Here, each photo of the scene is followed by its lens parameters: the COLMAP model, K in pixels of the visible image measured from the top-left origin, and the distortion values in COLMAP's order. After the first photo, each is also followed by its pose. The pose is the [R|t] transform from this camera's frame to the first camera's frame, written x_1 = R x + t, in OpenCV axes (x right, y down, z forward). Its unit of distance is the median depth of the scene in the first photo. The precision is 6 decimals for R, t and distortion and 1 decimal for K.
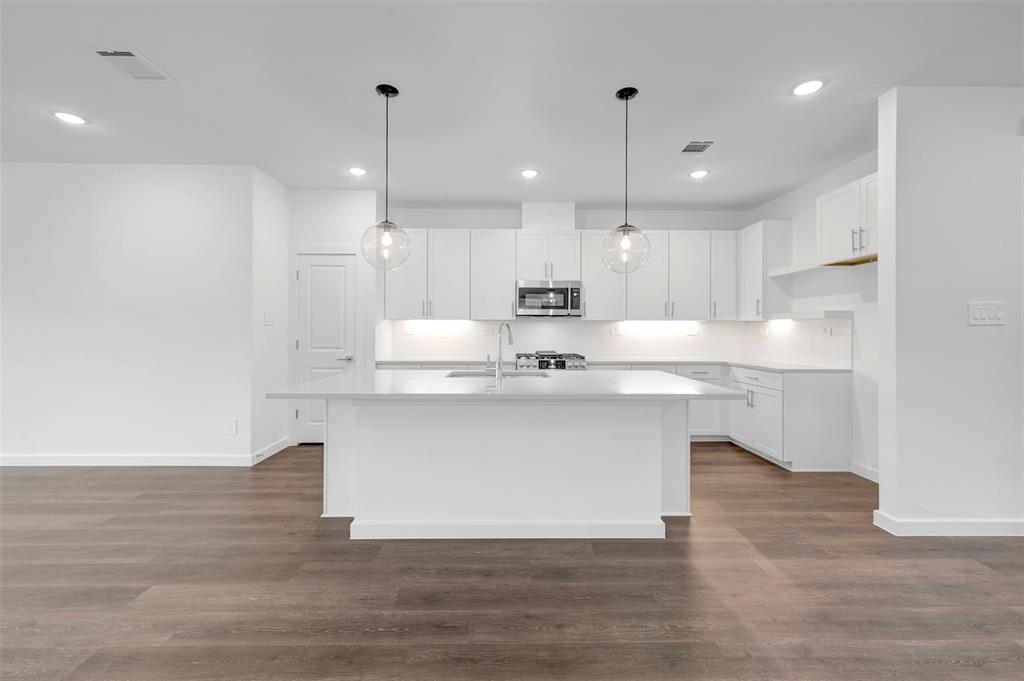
lens RADIAL K [[410.2, 0, 512.5], [0, 410.2, 330.2], [0, 0, 1]] dist [0.000953, -0.000255]
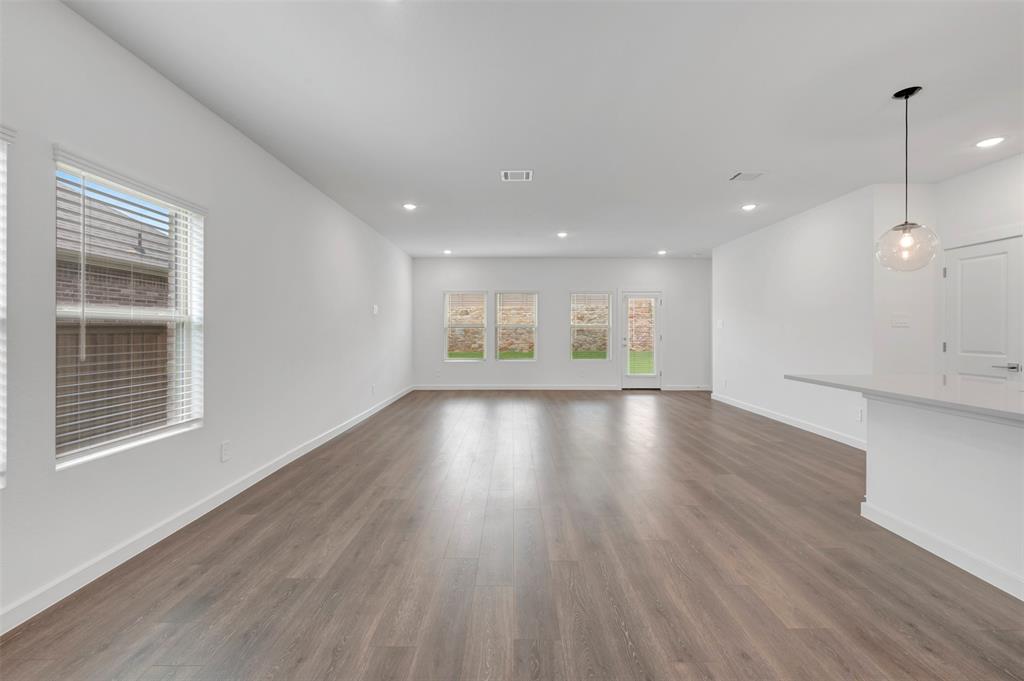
lens RADIAL K [[410.2, 0, 516.3], [0, 410.2, 326.6], [0, 0, 1]] dist [0.000953, -0.000255]
pose [[-0.000659, -0.011132, -0.999938, 0.462445], [-0.001406, 0.999937, -0.011131, 0.000804], [0.999999, 0.001398, -0.000674, 0.028378]]
